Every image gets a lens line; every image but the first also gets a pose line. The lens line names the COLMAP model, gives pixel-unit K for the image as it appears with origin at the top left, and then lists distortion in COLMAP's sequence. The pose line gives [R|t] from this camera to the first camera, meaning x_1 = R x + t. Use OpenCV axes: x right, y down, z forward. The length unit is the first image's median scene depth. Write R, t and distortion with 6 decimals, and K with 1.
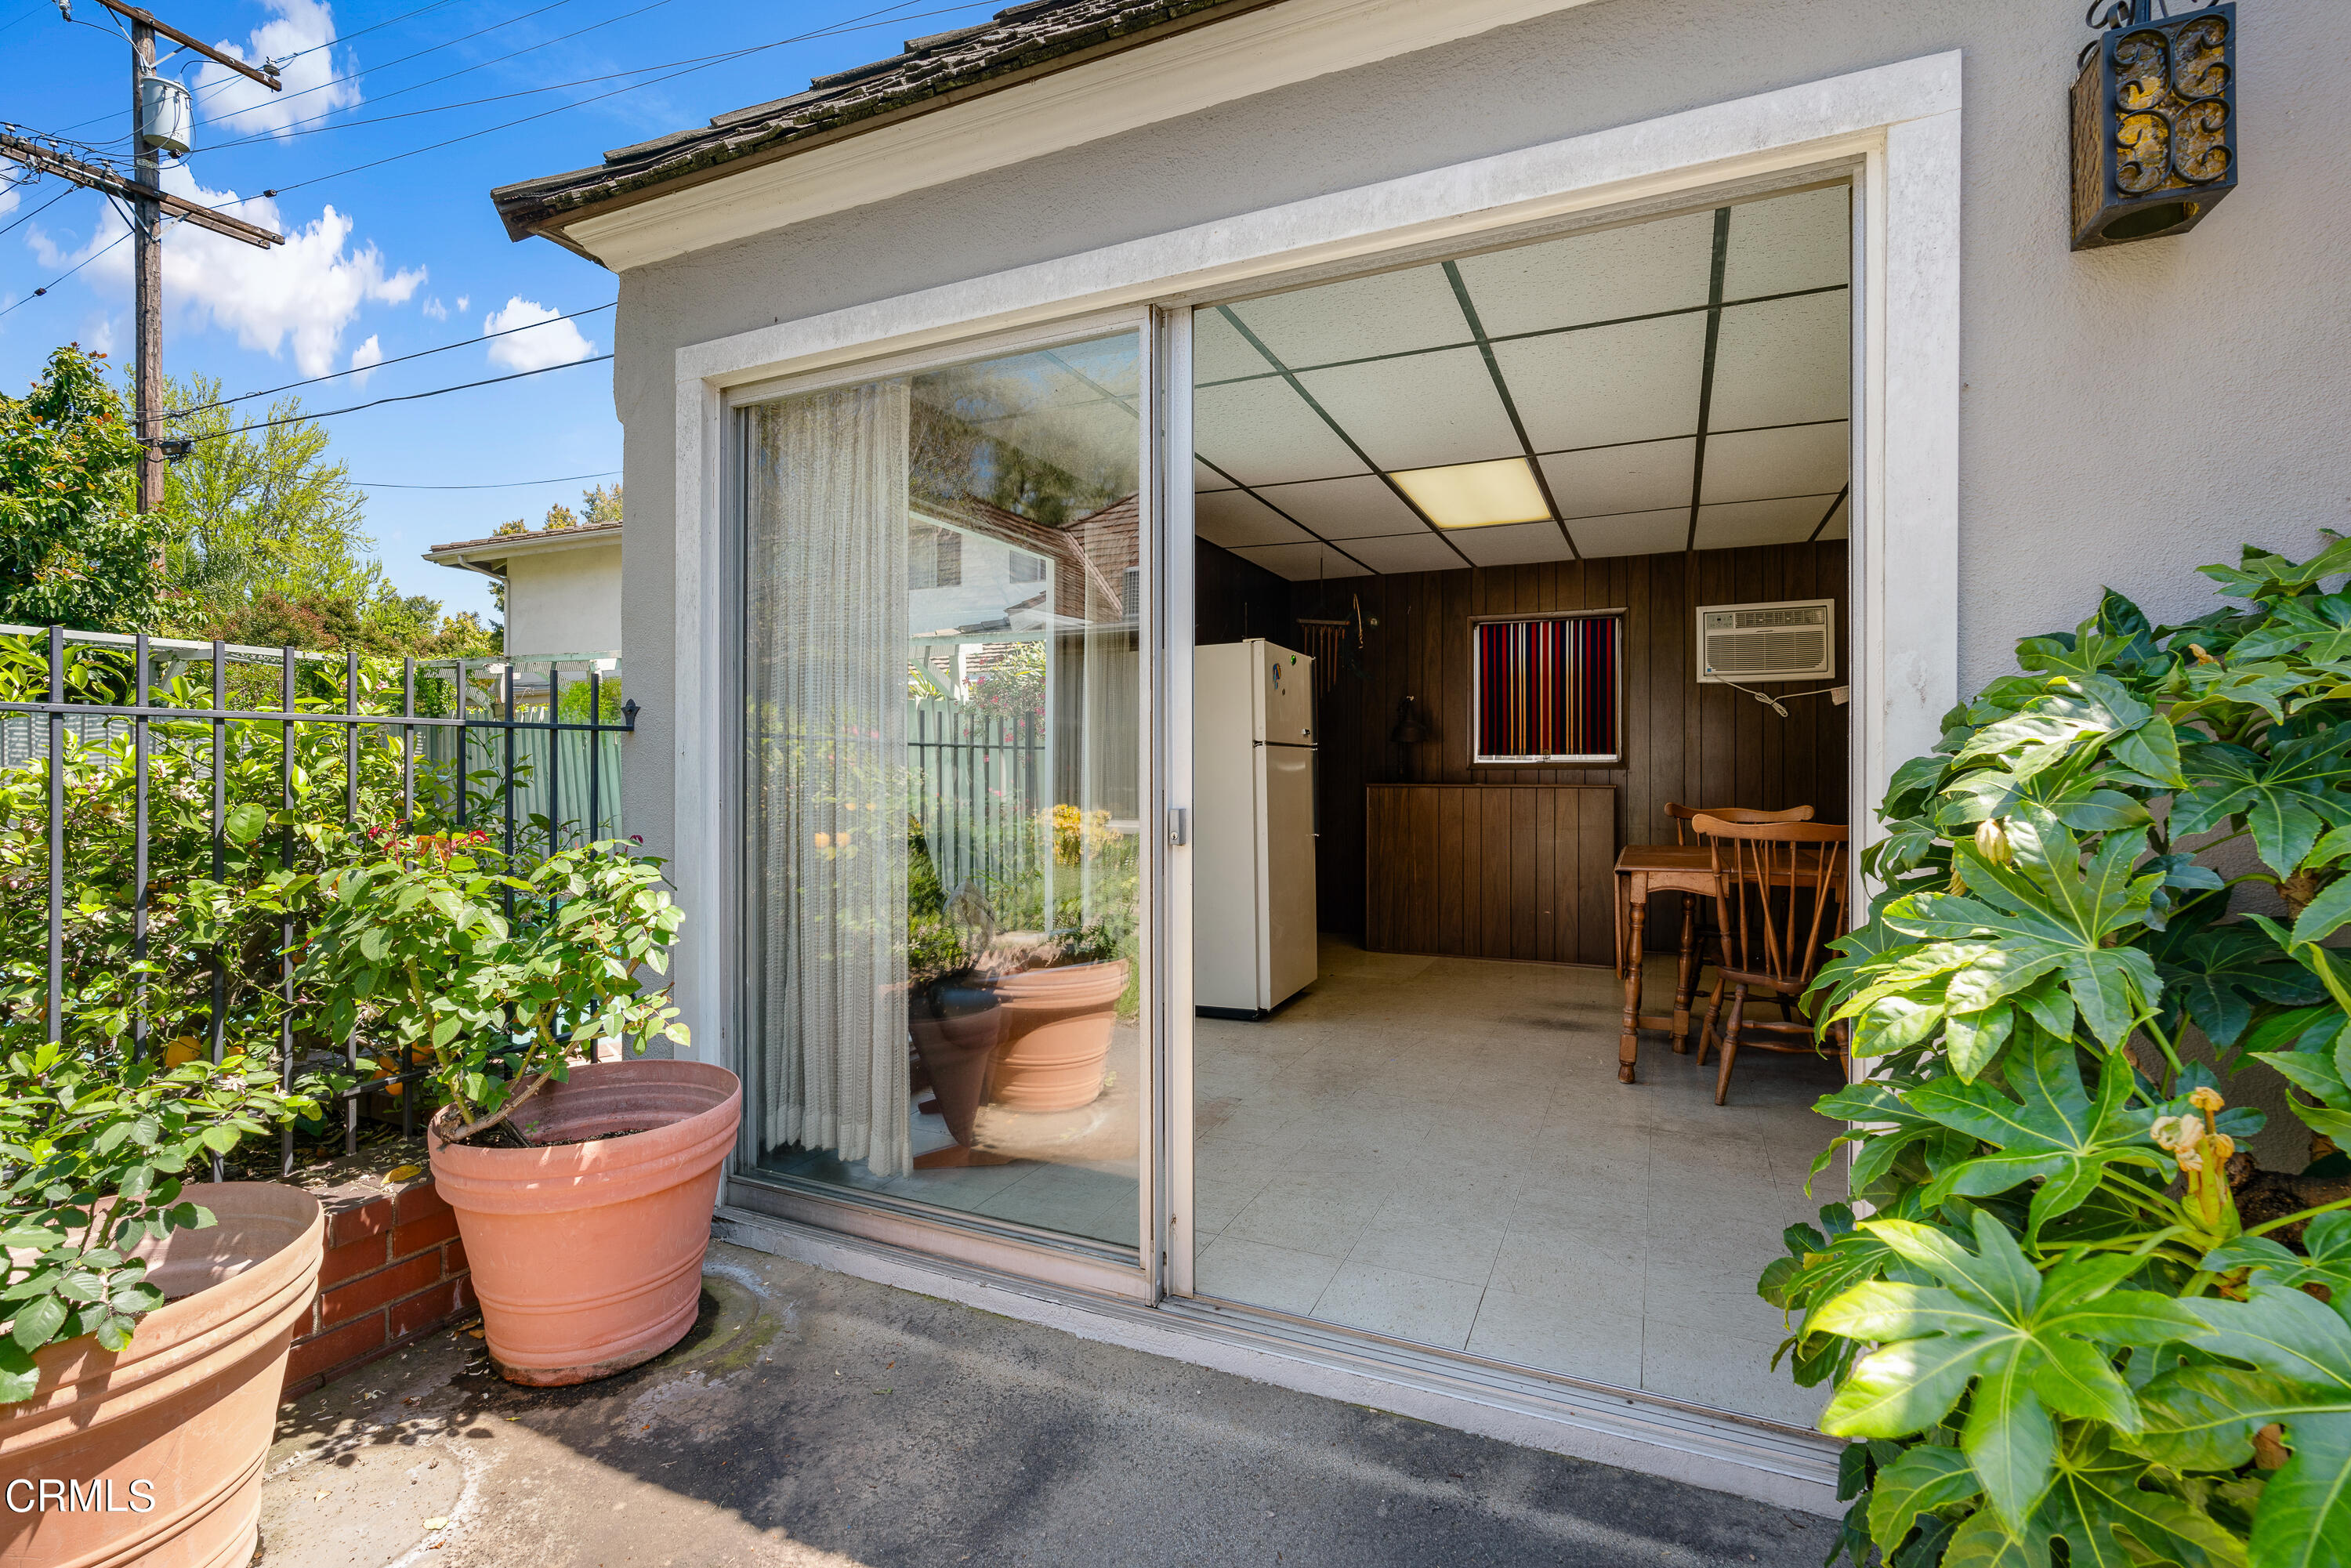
lens RADIAL K [[1074.7, 0, 1190.5], [0, 1074.7, 771.7], [0, 0, 1]] dist [-0.010498, 0.003643]
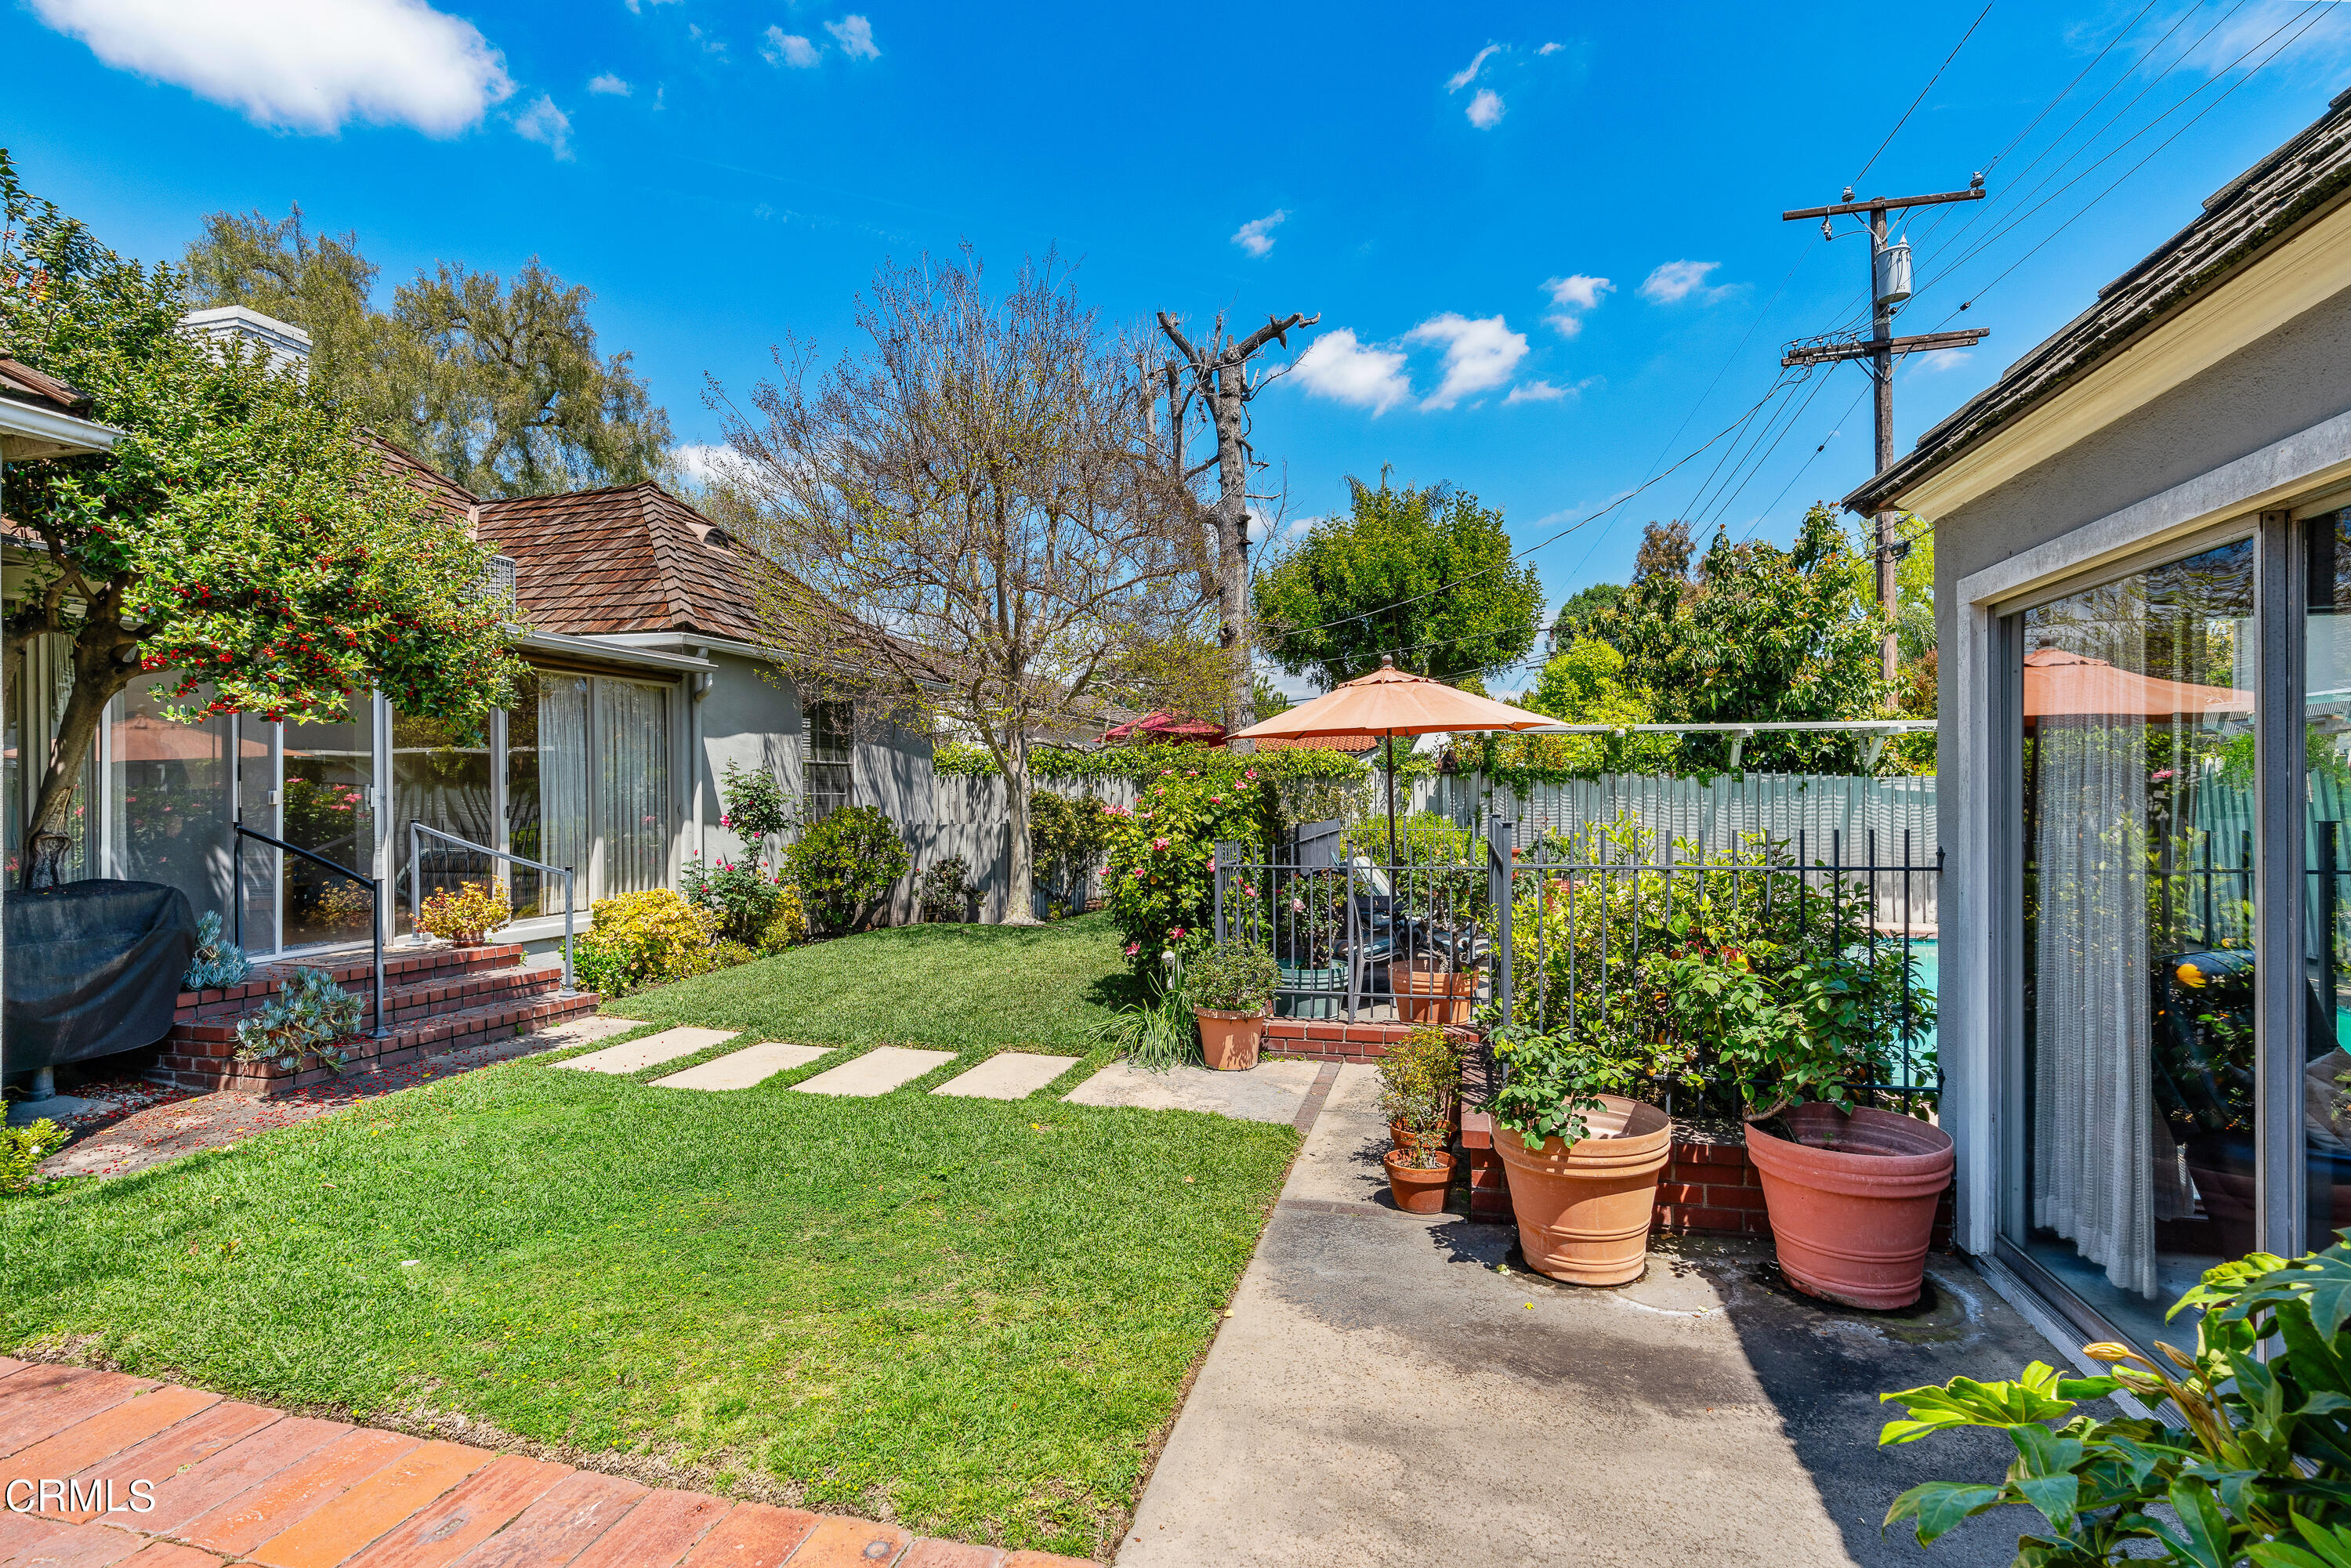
lens RADIAL K [[1096.5, 0, 1161.3], [0, 1096.5, 792.7], [0, 0, 1]] dist [-0.002840, -0.000211]
pose [[0.168122, -0.005775, -0.985749, 0.317162], [0.005322, 0.999974, -0.004951, -0.065152], [0.985752, -0.004413, 0.168149, -0.084159]]
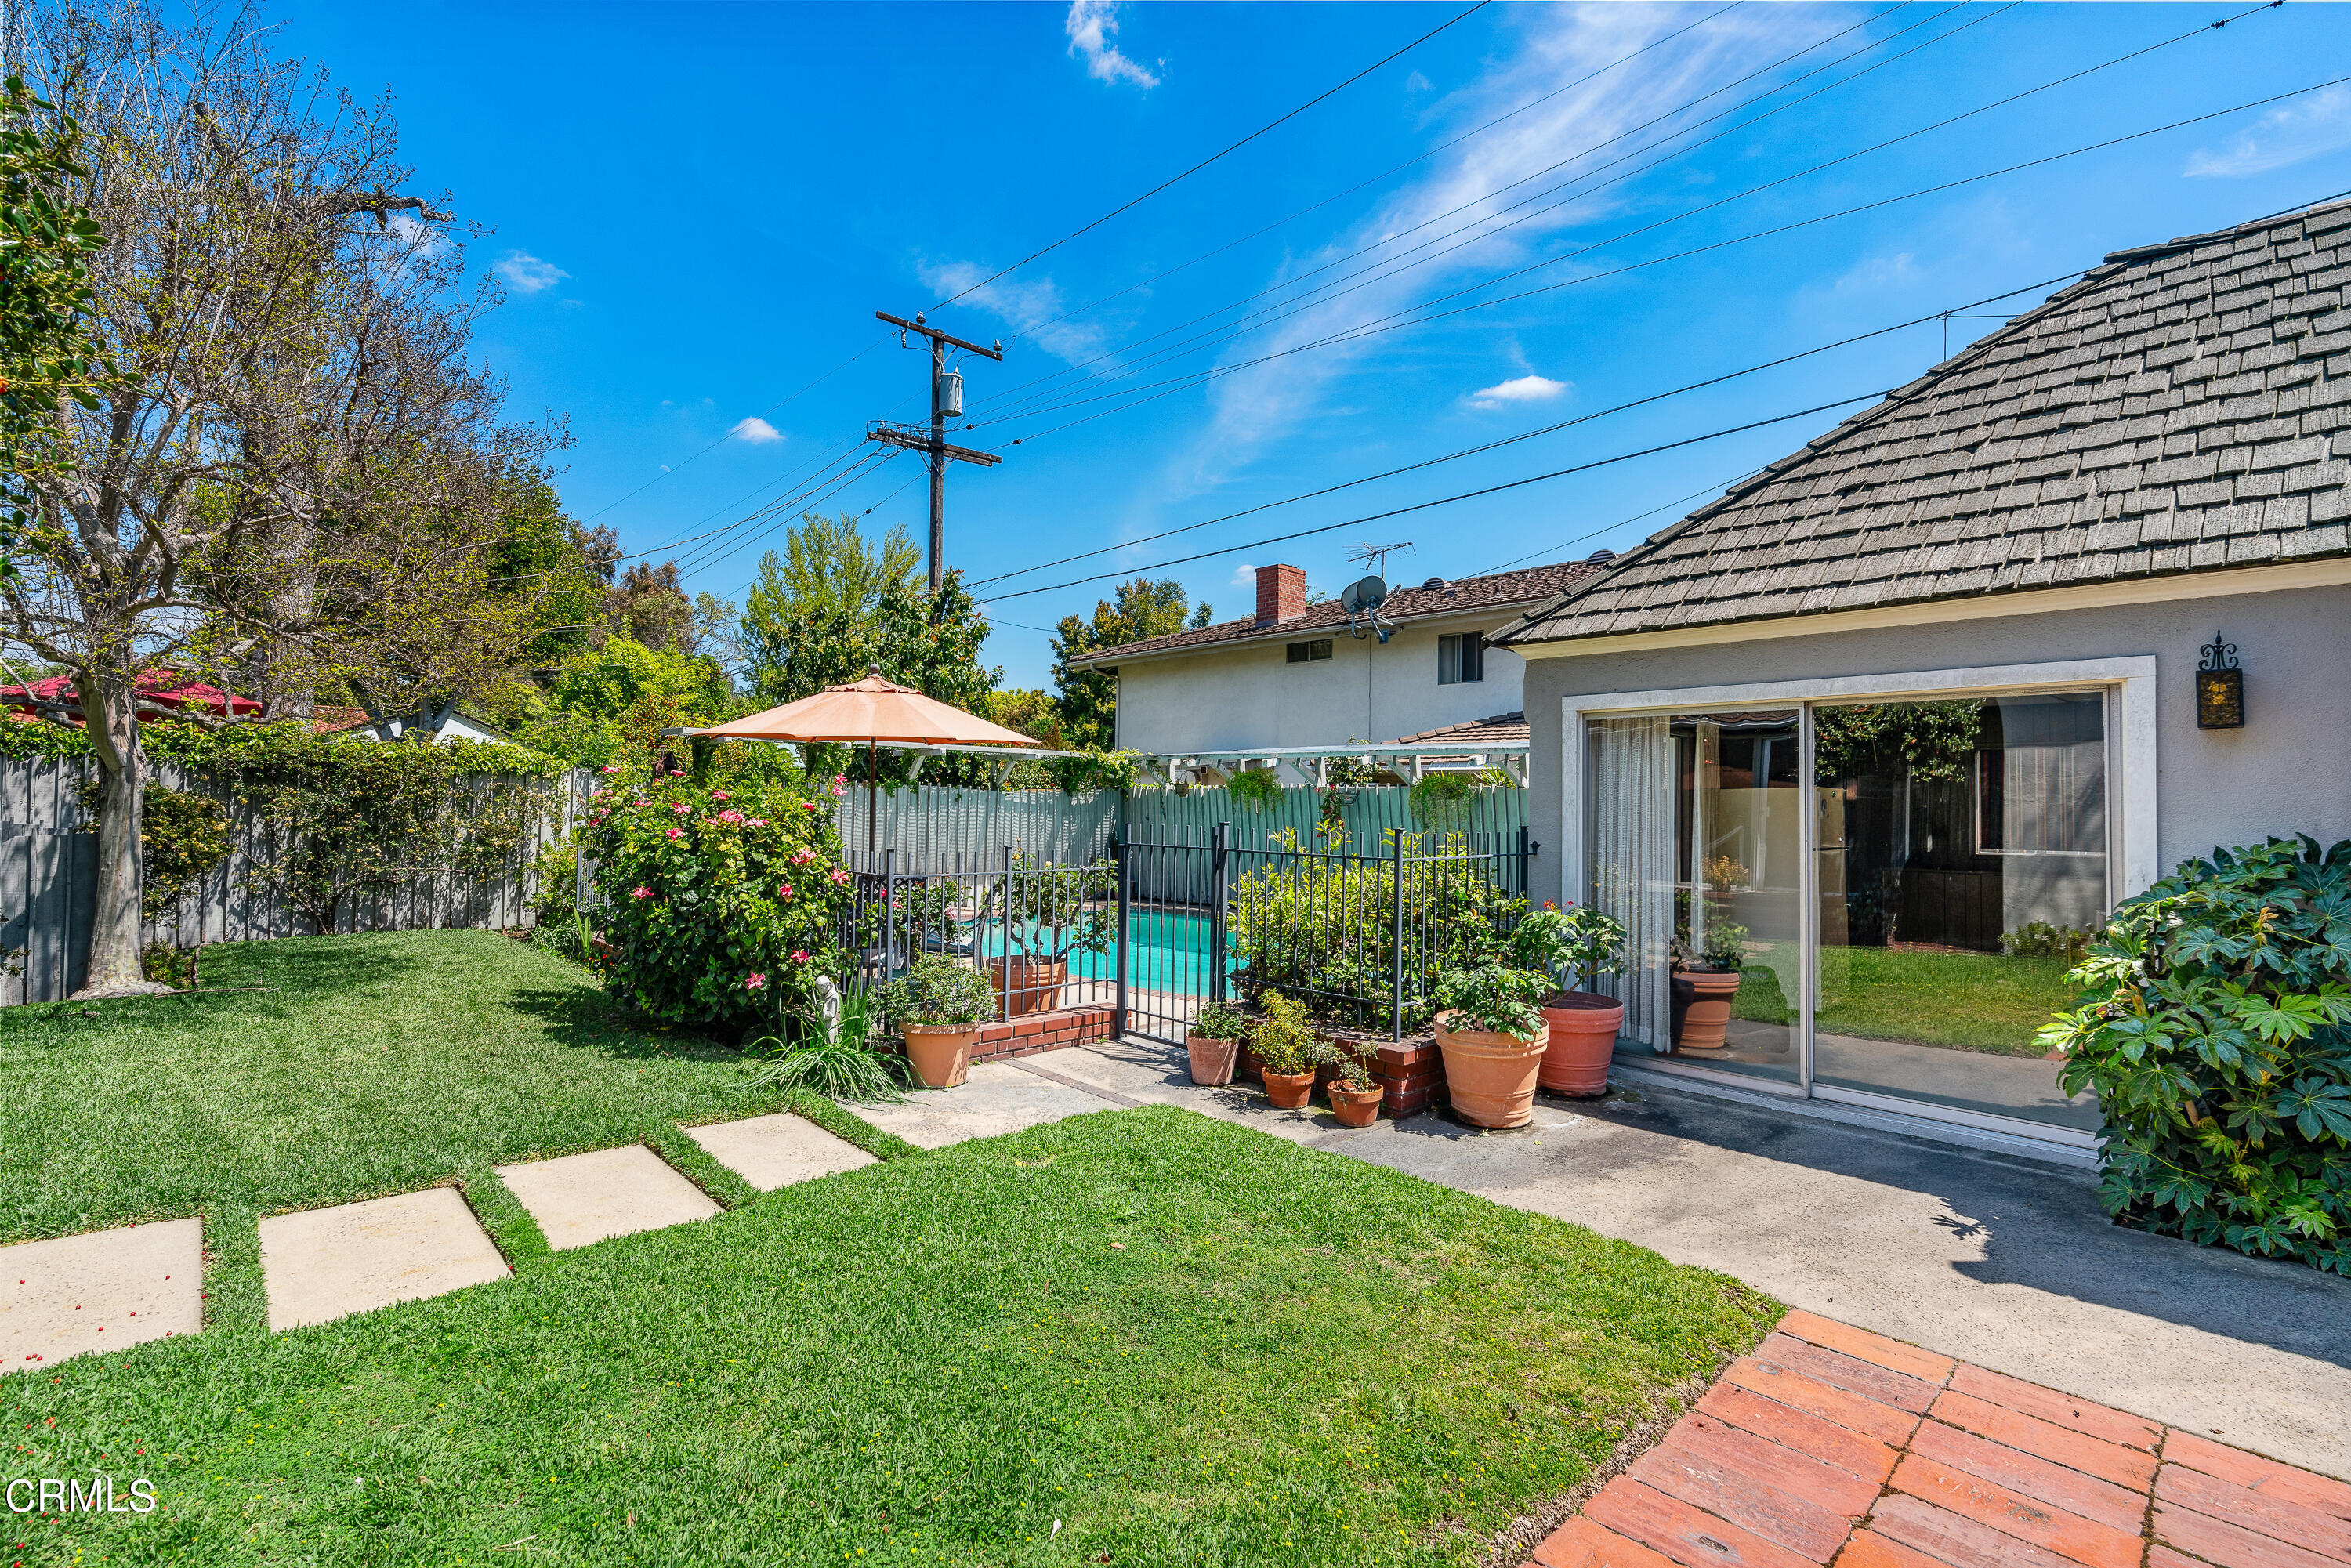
lens RADIAL K [[1074.7, 0, 1171.6], [0, 1074.7, 775.0], [0, 0, 1]] dist [-0.010498, 0.003643]
pose [[0.921741, -0.001368, -0.387803, -0.168202], [-0.010450, 0.999543, -0.028362, -0.067730], [0.387665, 0.030195, 0.921306, -0.740757]]
